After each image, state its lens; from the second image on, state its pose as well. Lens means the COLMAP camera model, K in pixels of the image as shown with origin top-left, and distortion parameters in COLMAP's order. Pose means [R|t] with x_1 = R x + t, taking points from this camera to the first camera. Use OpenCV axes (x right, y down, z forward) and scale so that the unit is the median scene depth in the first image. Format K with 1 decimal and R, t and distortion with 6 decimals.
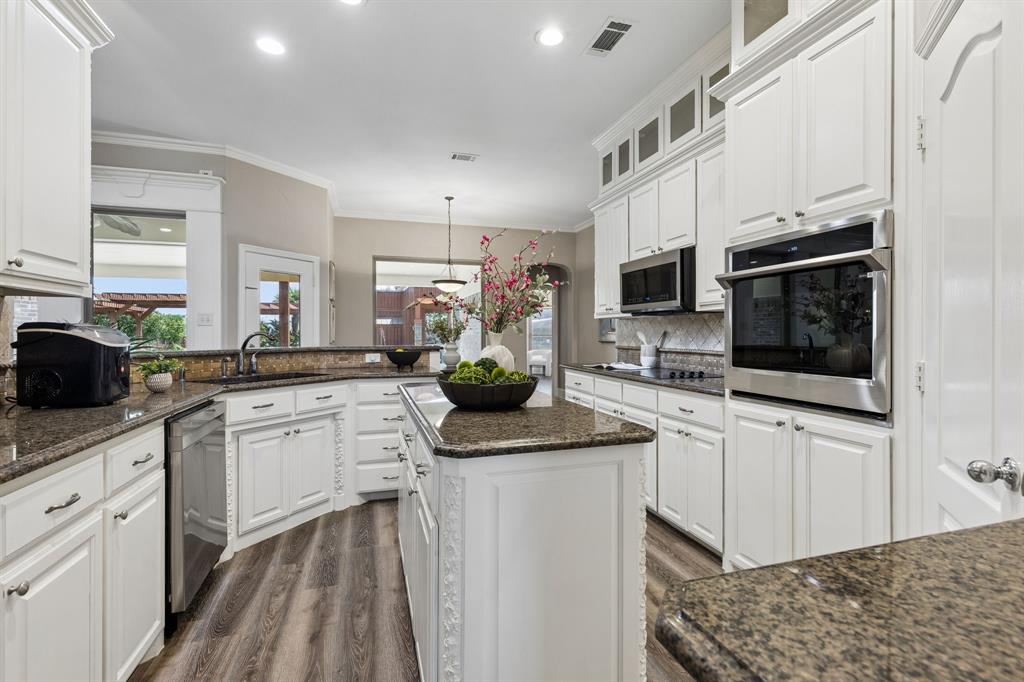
lens RADIAL K [[465.9, 0, 511.8], [0, 465.9, 334.6], [0, 0, 1]] dist [0.007838, -0.000503]
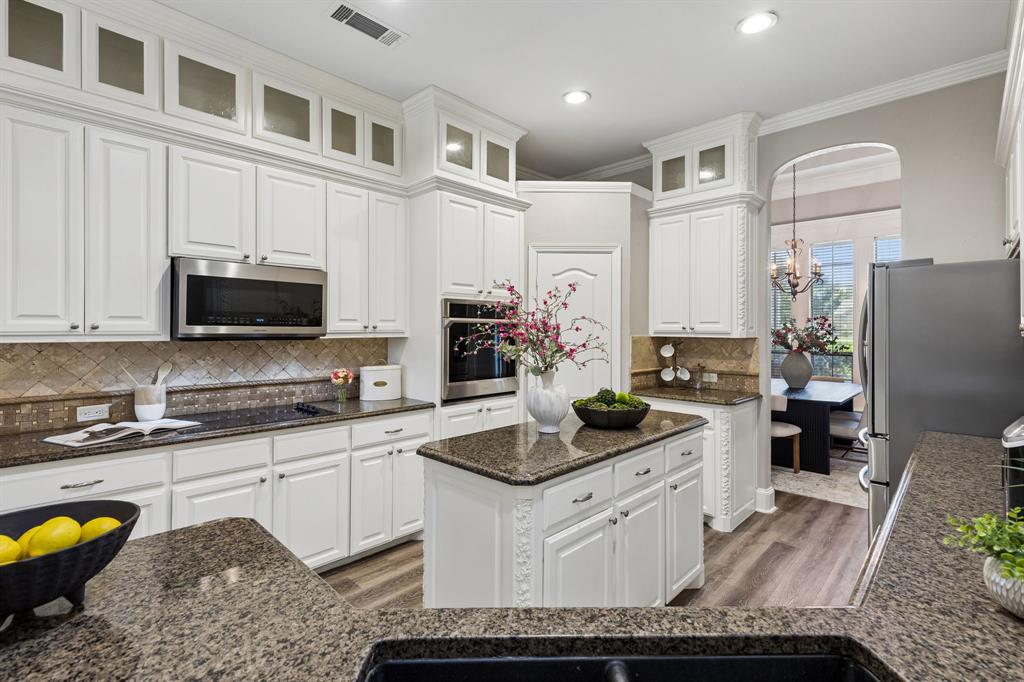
lens RADIAL K [[465.9, 0, 510.5], [0, 465.9, 333.6], [0, 0, 1]] dist [0.007838, -0.000503]
pose [[-0.478392, -0.003299, 0.878140, -0.581384], [-0.000233, 0.999993, 0.003629, -0.058605], [-0.878146, 0.001531, -0.478390, 1.018988]]
